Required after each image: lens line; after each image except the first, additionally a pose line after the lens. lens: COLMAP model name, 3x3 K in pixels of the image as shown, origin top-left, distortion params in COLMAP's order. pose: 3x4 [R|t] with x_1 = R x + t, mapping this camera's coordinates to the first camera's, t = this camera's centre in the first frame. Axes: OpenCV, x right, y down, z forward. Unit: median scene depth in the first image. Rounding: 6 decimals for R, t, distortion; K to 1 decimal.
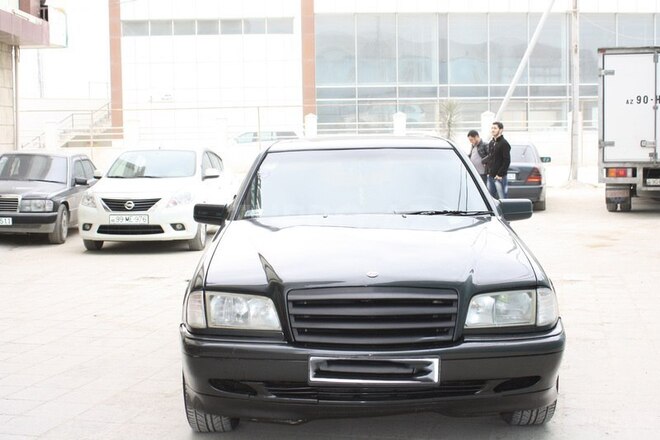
lens RADIAL K [[1000.9, 0, 330.0], [0, 1000.9, 220.0], [0, 0, 1]] dist [-0.057841, -0.017133]
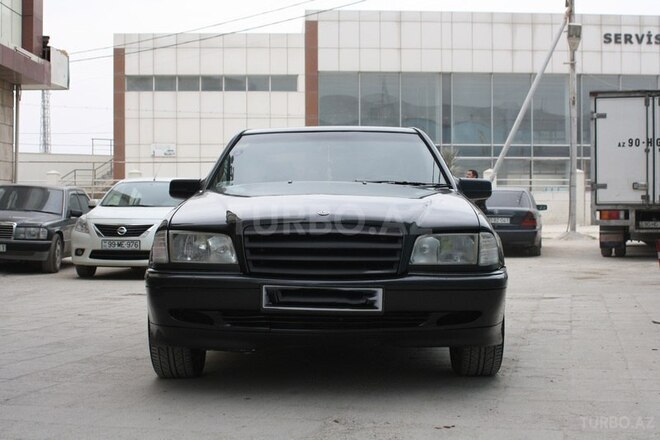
lens RADIAL K [[1017.6, 0, 330.0], [0, 1017.6, 220.0], [0, 0, 1]] dist [-0.049982, -0.058316]
pose [[0.999880, 0.013564, -0.007494, 0.014264], [-0.014059, 0.997410, -0.070532, 0.034435], [0.006518, 0.070629, 0.997481, -0.021910]]
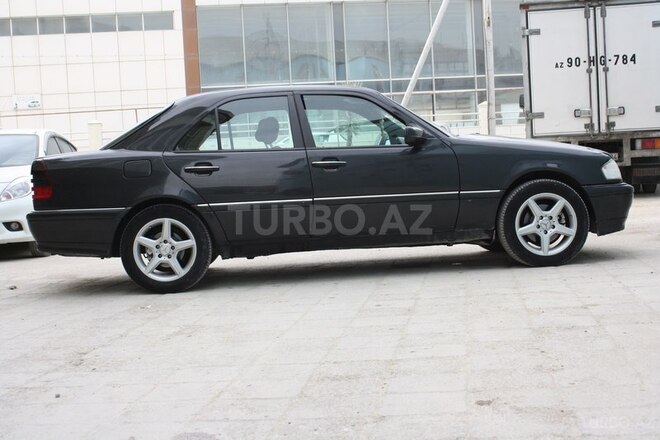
lens RADIAL K [[1045.9, 0, 330.0], [0, 1045.9, 220.0], [0, 0, 1]] dist [-0.037315, -0.113178]
pose [[0.994375, -0.042894, 0.096844, 0.012405], [0.044826, 0.998835, -0.017863, 0.021661], [-0.095965, 0.022103, 0.995139, 0.129799]]
